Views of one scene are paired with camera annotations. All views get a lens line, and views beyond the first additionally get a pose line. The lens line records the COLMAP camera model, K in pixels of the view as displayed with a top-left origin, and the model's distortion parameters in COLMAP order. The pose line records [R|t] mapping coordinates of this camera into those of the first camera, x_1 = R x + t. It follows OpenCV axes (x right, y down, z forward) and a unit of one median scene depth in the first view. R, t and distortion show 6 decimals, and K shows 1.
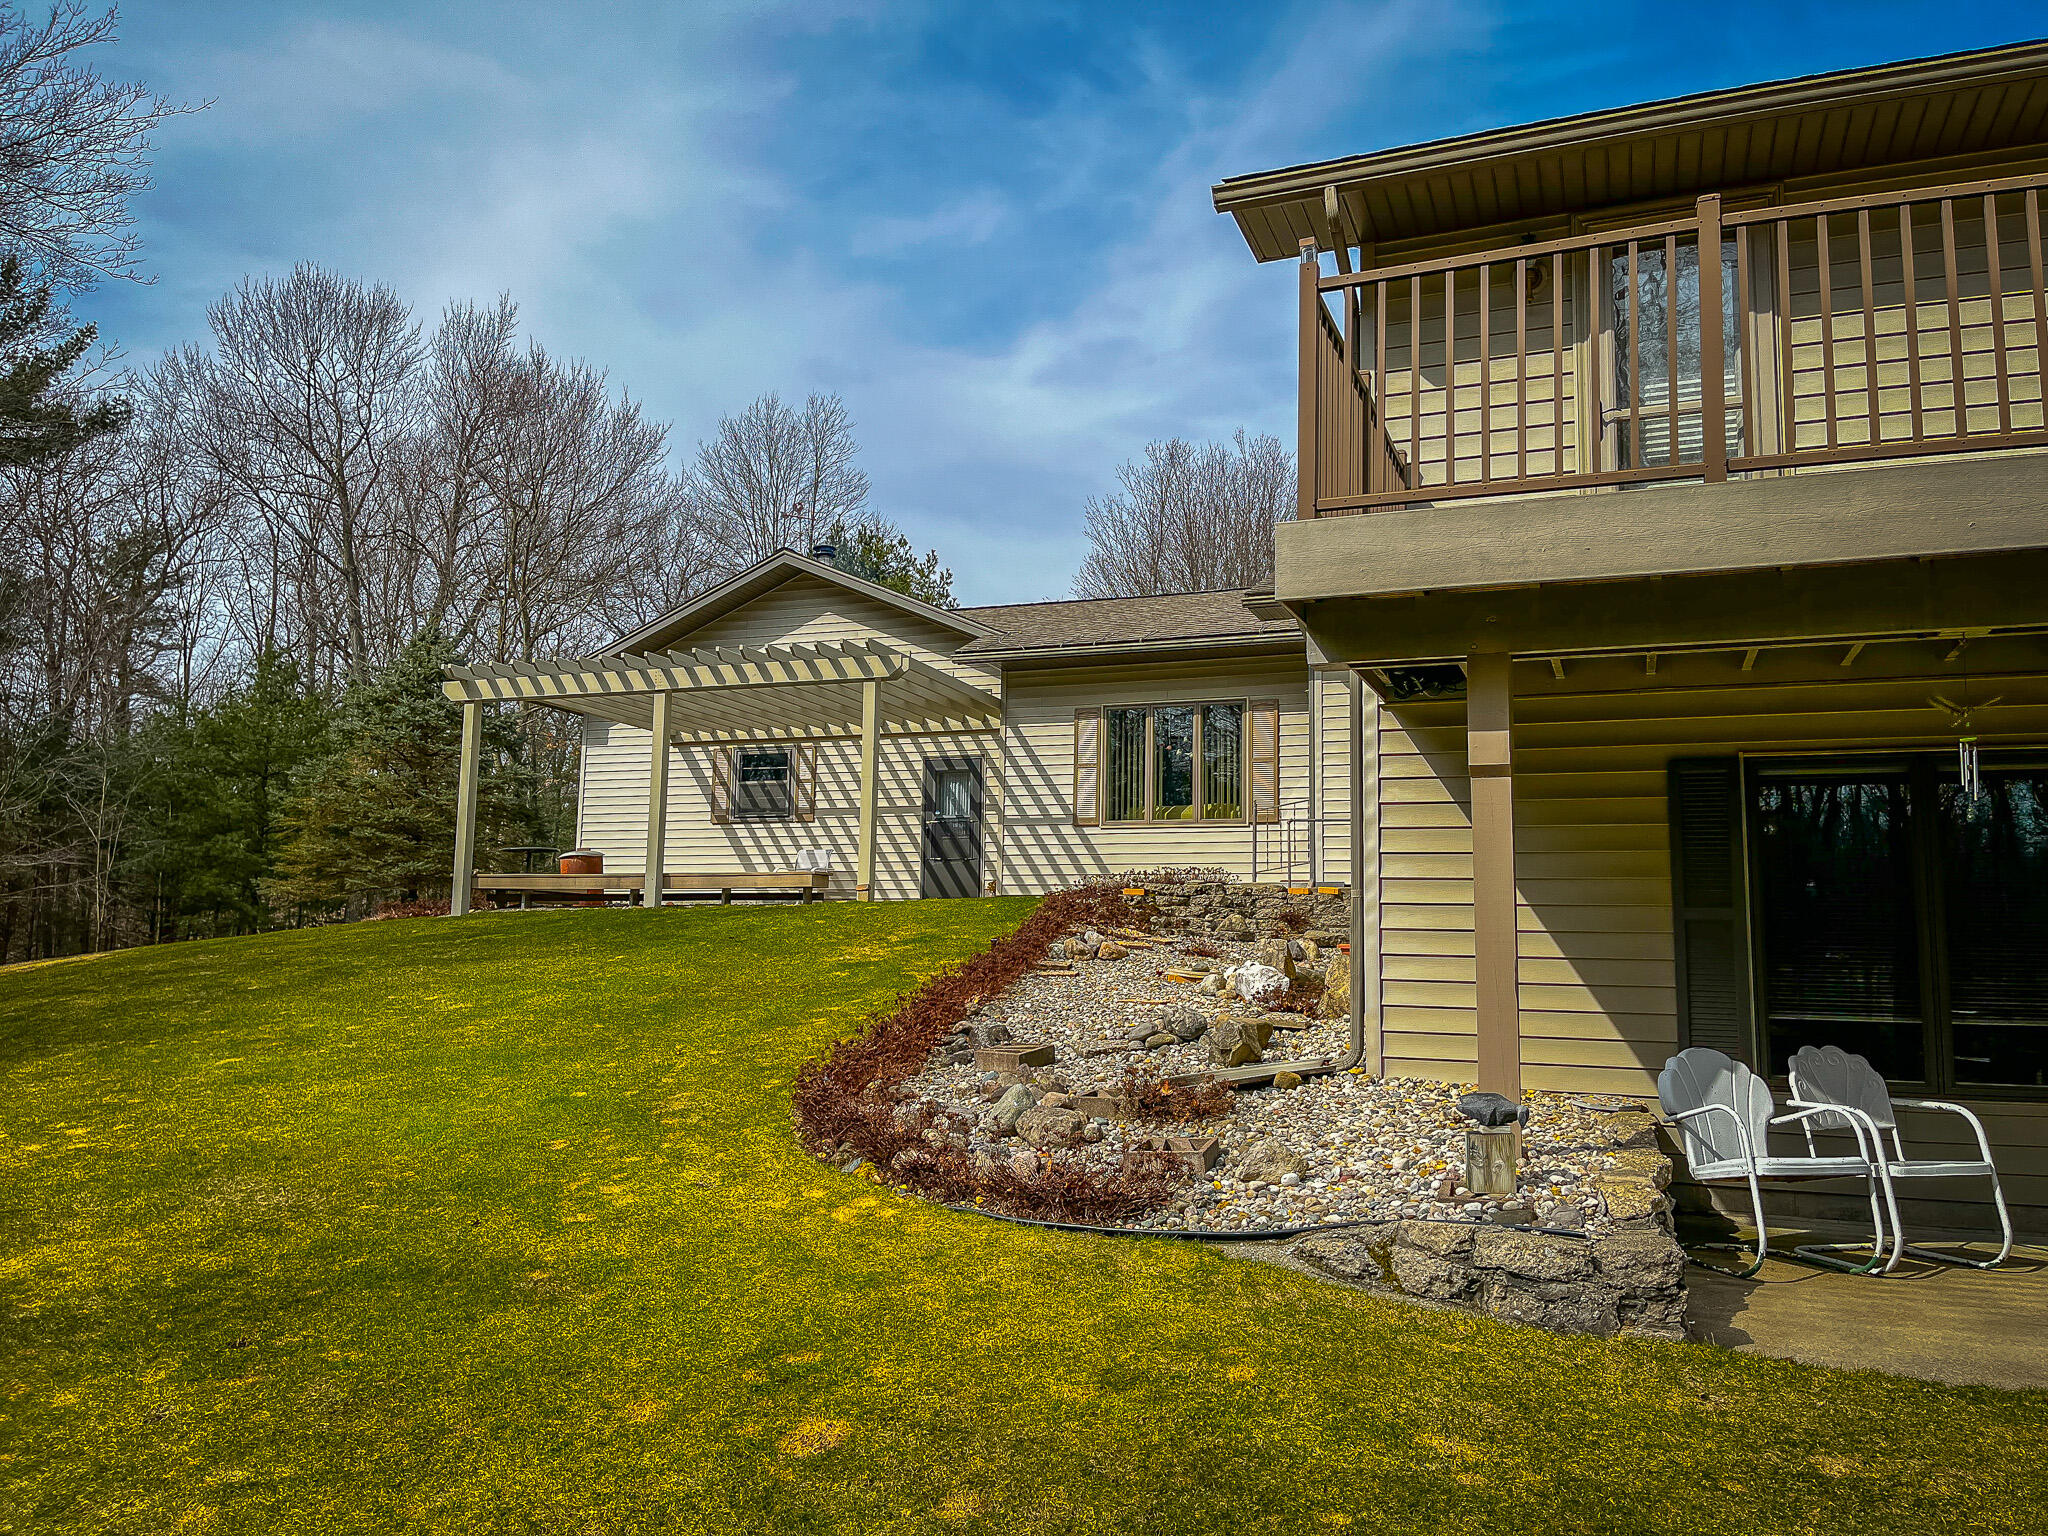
lens RADIAL K [[1569.1, 0, 975.2], [0, 1569.1, 776.5], [0, 0, 1]] dist [0.027027, -0.001992]
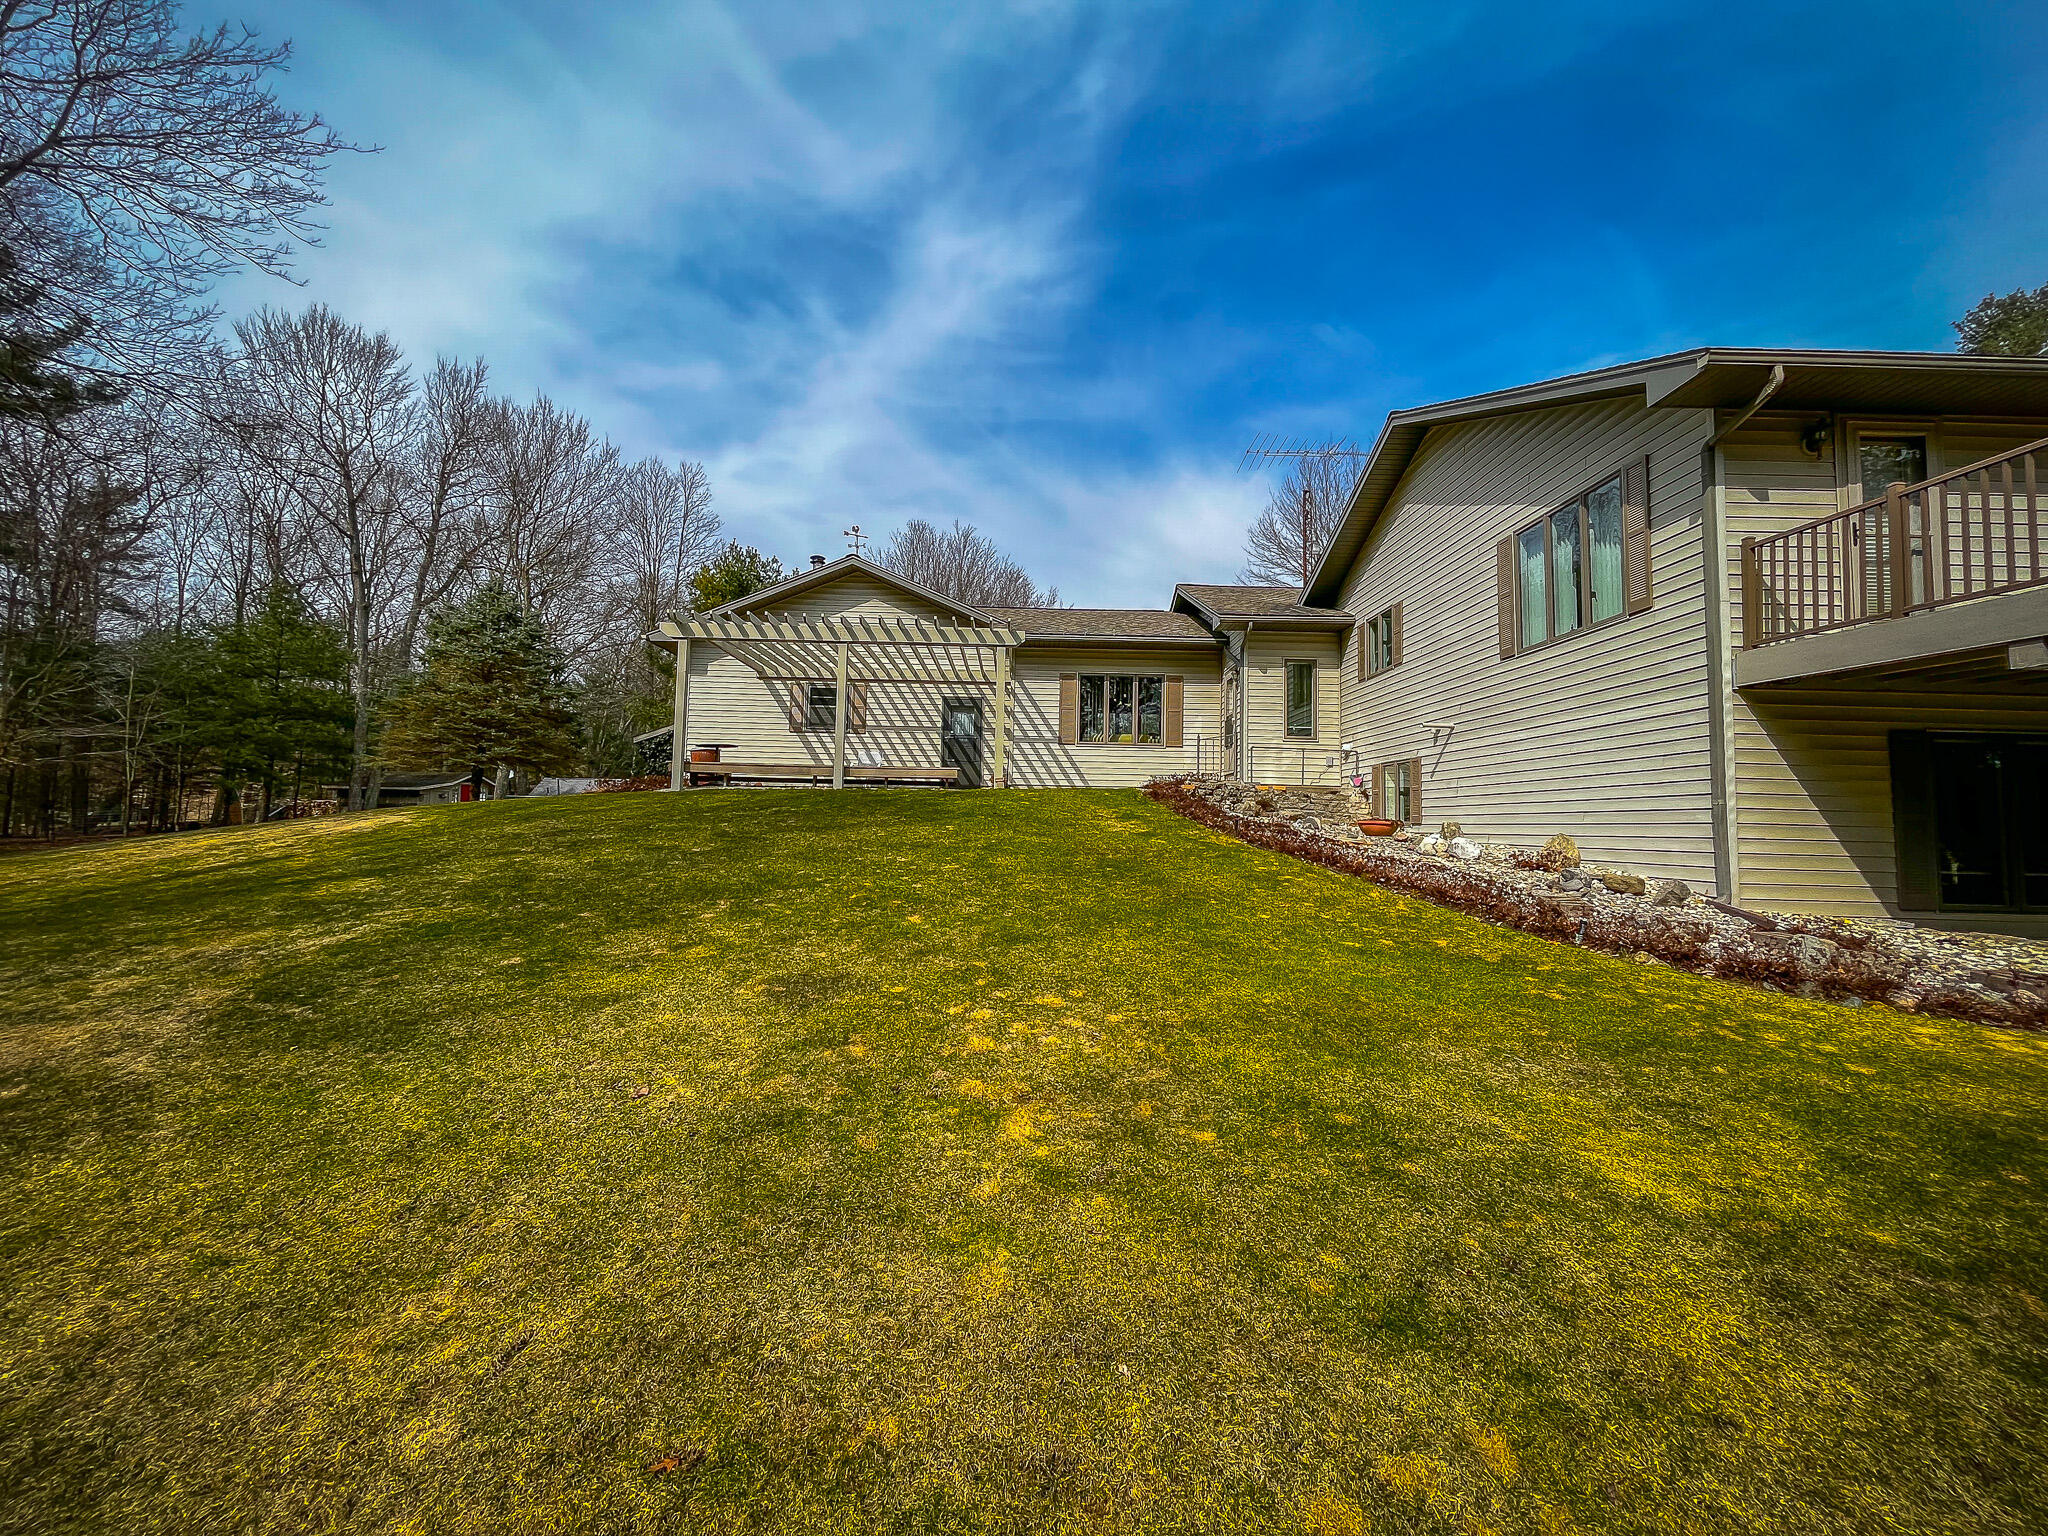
lens RADIAL K [[850.2, 0, 1028.7], [0, 850.2, 756.8], [0, 0, 1]] dist [-0.002241, -0.000097]
pose [[0.924367, 0.033580, 0.380024, -0.274462], [-0.052041, 0.997906, 0.038405, 0.010872], [-0.377939, -0.055277, 0.924179, 0.157993]]
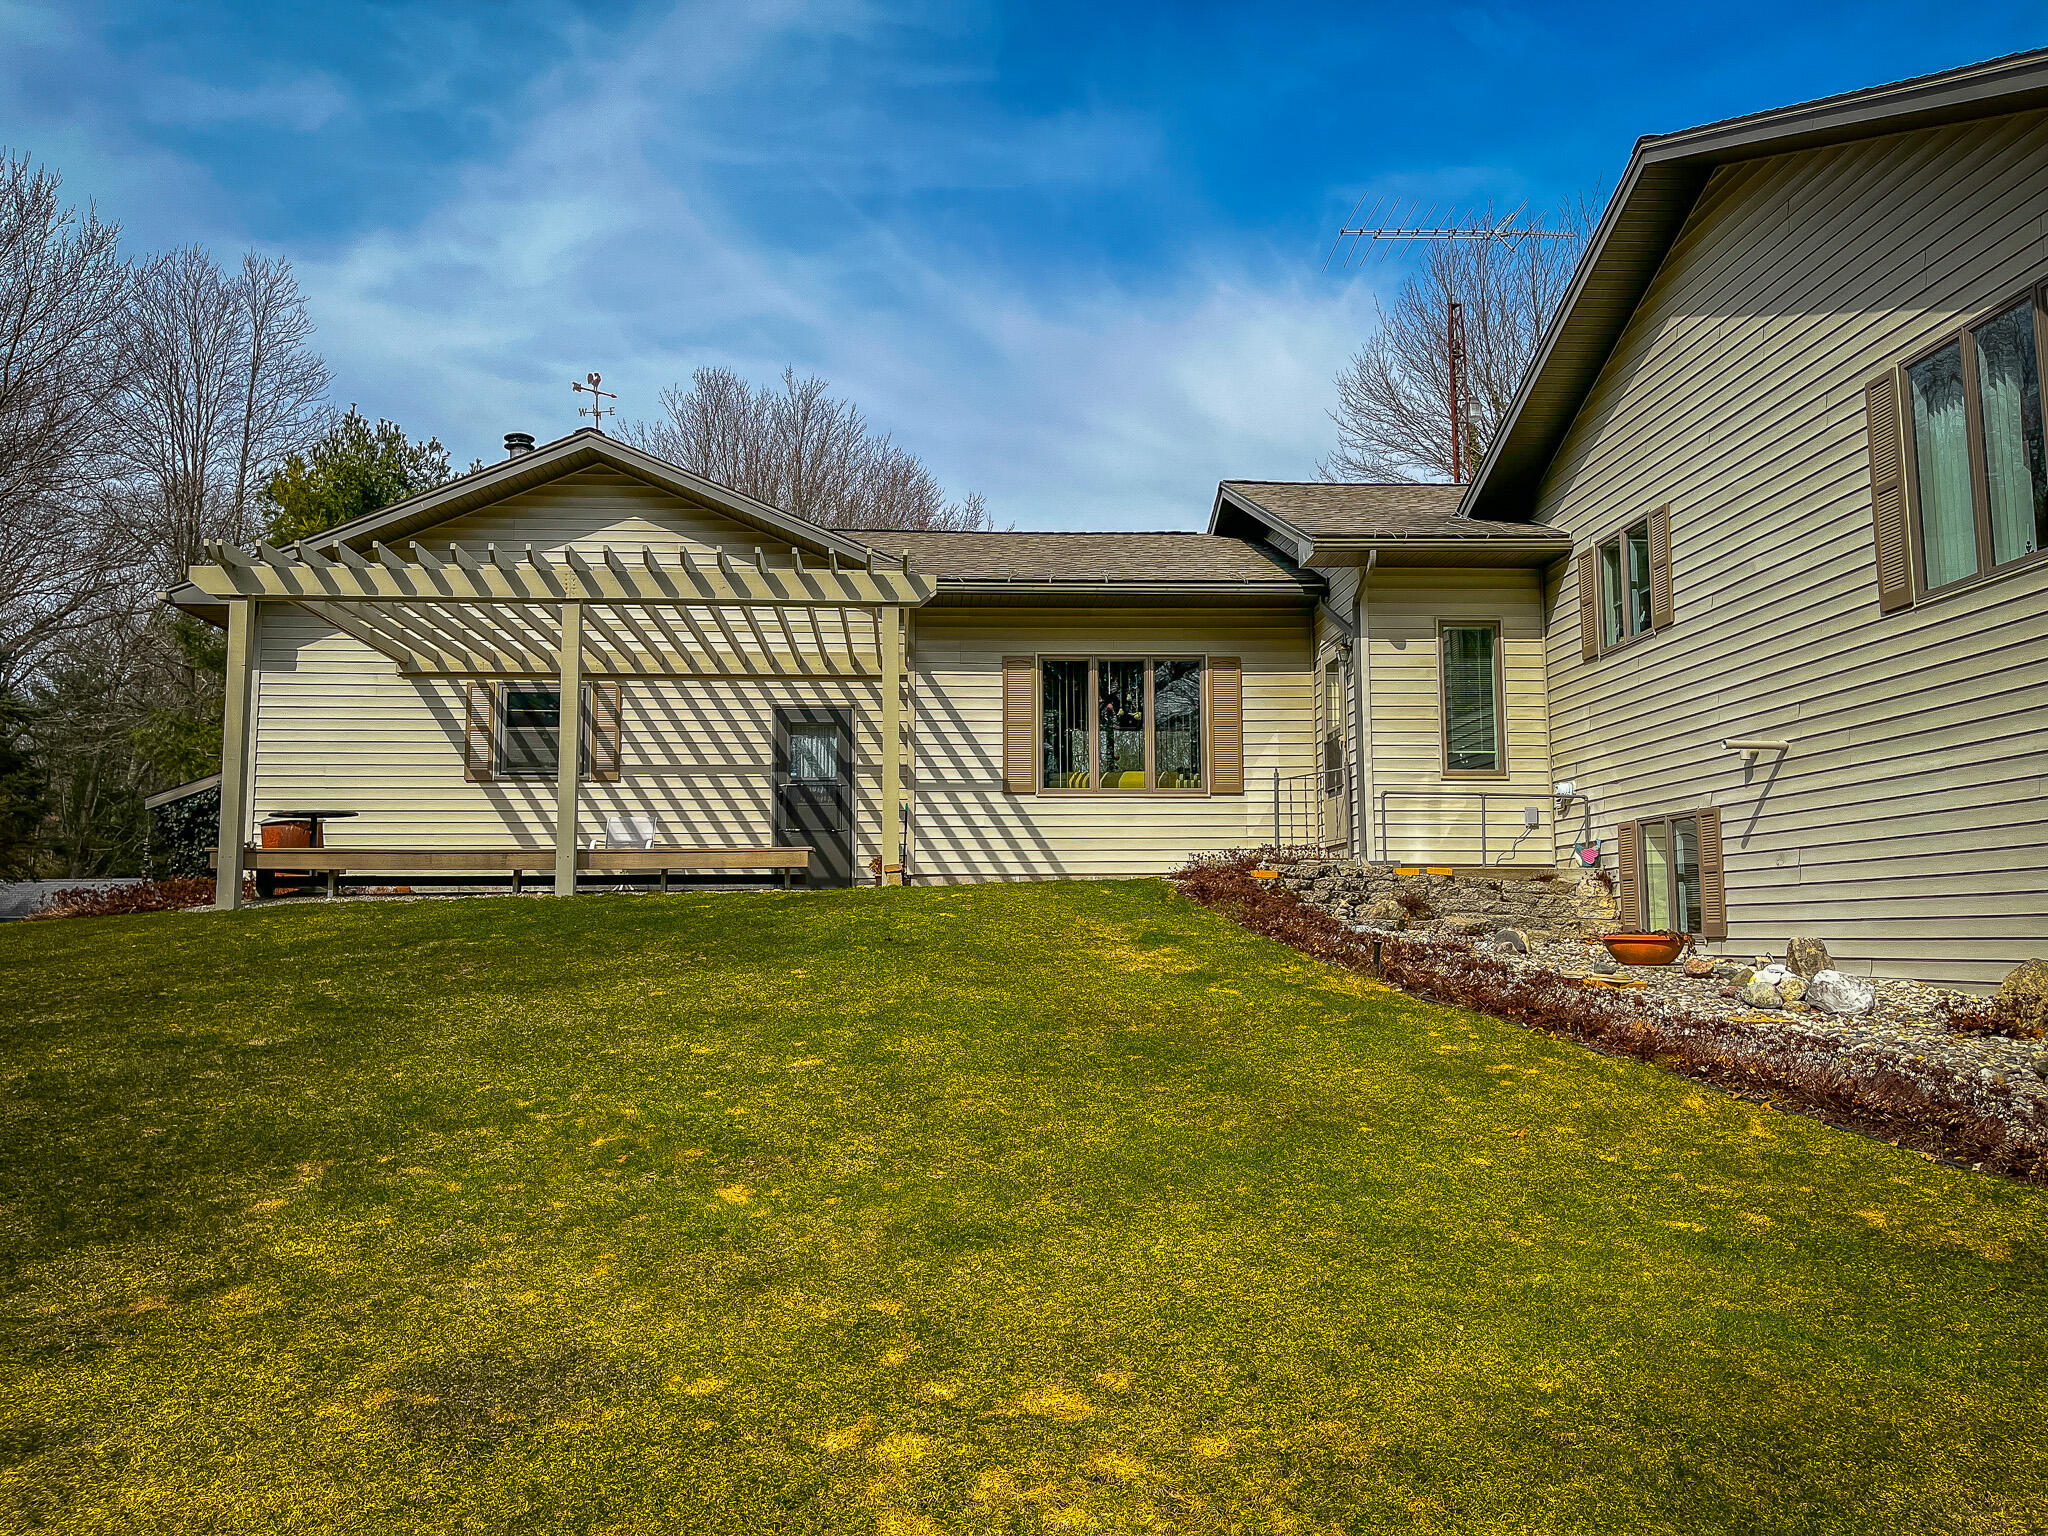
lens RADIAL K [[1565.3, 0, 1024.0], [0, 1565.3, 768.0], [0, 0, 1]] dist [0.067141, -0.106605]
pose [[0.900009, 0.024033, 0.435207, -0.265535], [-0.031222, 0.999468, 0.009375, 0.008345], [-0.434751, -0.022026, 0.900281, 0.202336]]
